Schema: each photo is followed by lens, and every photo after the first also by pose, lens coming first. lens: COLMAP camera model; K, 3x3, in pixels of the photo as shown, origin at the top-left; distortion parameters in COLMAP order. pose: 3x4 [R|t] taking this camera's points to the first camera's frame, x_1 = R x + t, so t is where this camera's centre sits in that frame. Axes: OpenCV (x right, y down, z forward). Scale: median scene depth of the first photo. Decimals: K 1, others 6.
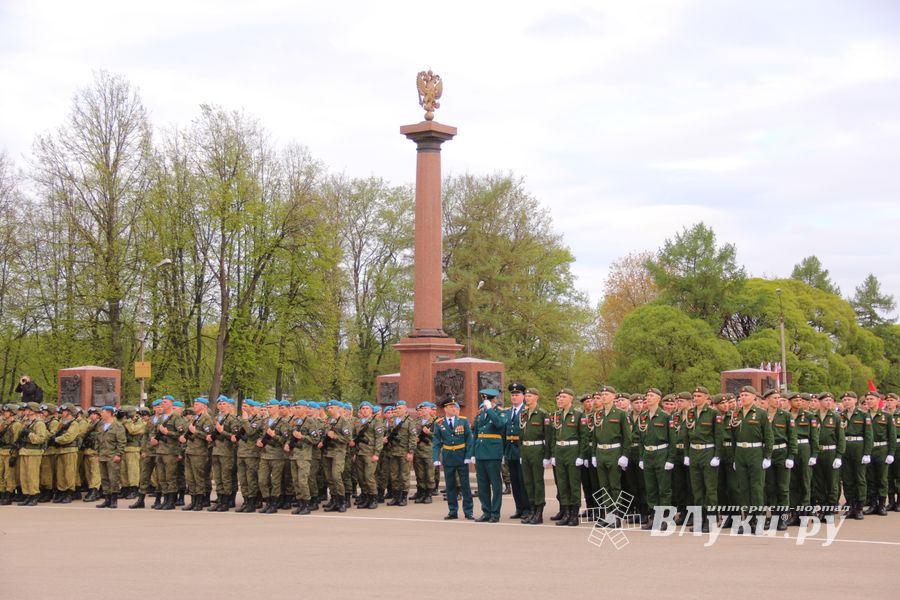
lens RADIAL K [[1582.4, 0, 438.1], [0, 1582.4, 298.9], [0, 0, 1]] dist [0.212898, 0.082424]
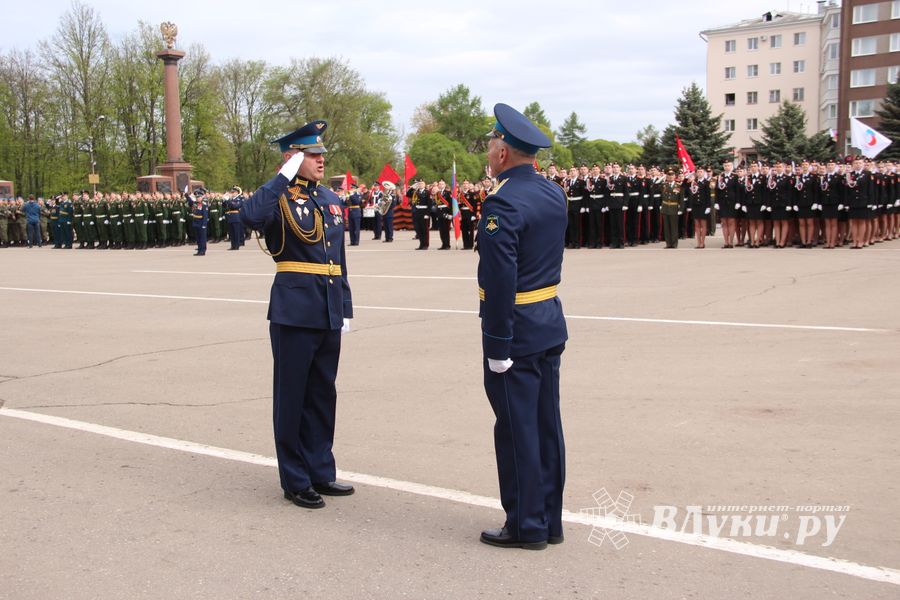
lens RADIAL K [[999.2, 0, 445.4], [0, 999.2, 278.0], [0, 0, 1]] dist [-0.002374, 0.243652]
pose [[0.998805, -0.022548, 0.043362, 0.130062], [0.015636, 0.988009, 0.153600, -0.009234], [-0.046306, -0.152738, 0.987181, -0.124914]]
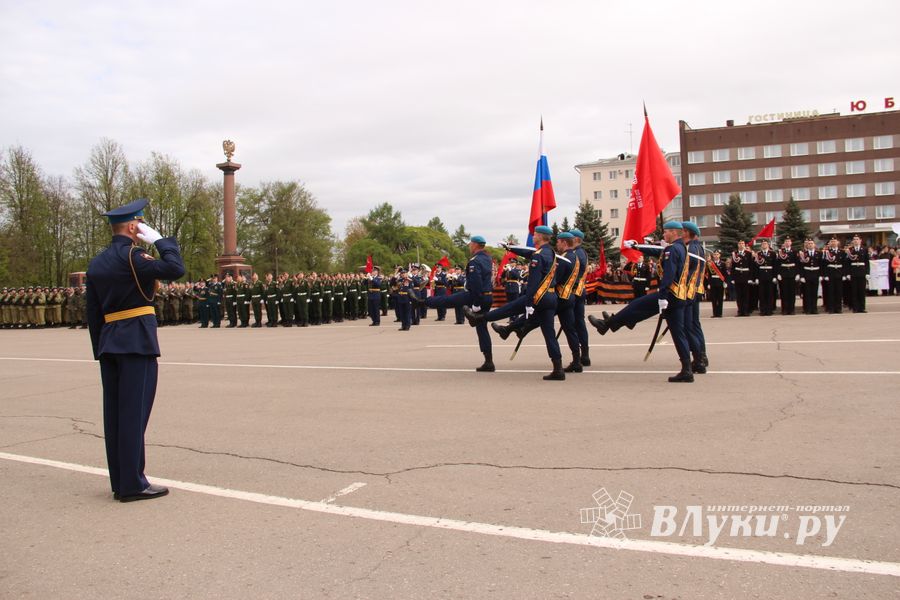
lens RADIAL K [[730.4, 0, 450.0], [0, 730.4, 300.0], [0, 0, 1]] dist [-0.181356, 0.130017]
pose [[0.976240, -0.031960, 0.214321, 0.038260], [0.013109, 0.995962, 0.088810, -0.000062], [-0.216294, -0.083890, 0.972717, -0.045437]]
